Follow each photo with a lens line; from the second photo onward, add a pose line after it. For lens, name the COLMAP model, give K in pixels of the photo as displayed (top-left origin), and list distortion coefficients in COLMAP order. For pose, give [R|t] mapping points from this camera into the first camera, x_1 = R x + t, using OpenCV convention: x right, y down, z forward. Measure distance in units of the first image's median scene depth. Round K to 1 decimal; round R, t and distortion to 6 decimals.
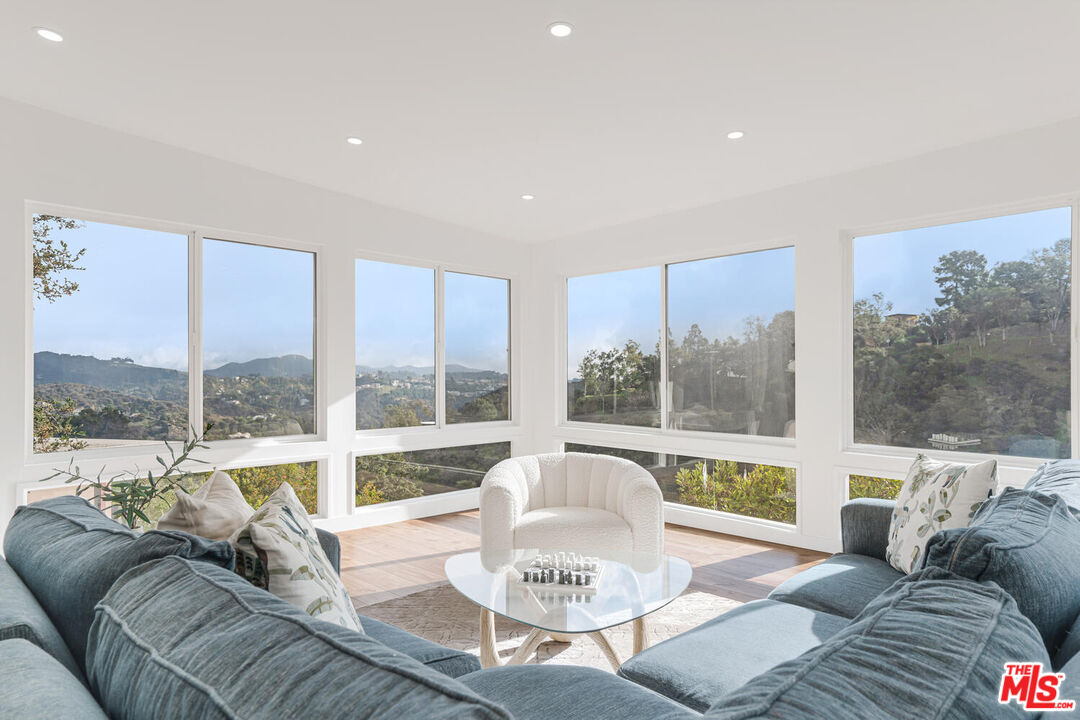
lens RADIAL K [[650.0, 0, 538.5], [0, 650.0, 363.4], [0, 0, 1]] dist [0.007634, 0.000494]
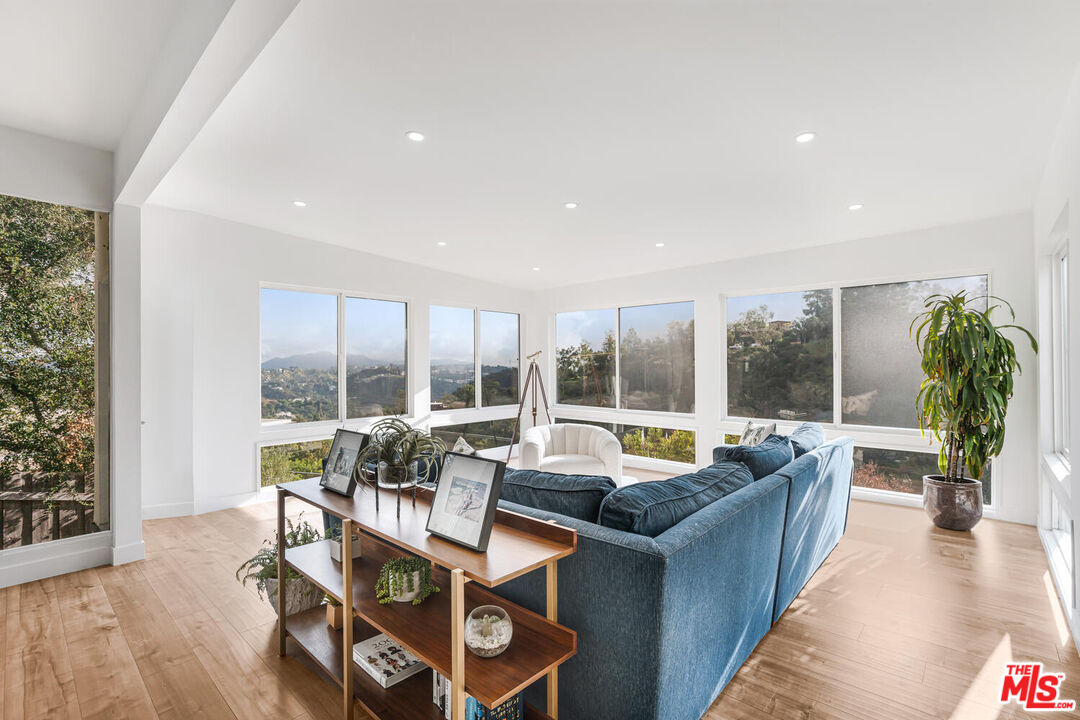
lens RADIAL K [[498.8, 0, 535.7], [0, 498.8, 358.9], [0, 0, 1]] dist [-0.033442, 0.006597]
pose [[0.998926, -0.004973, 0.046058, -0.049932], [0.004801, 0.999981, 0.003836, -0.021101], [-0.046076, -0.003611, 0.998931, -0.169241]]
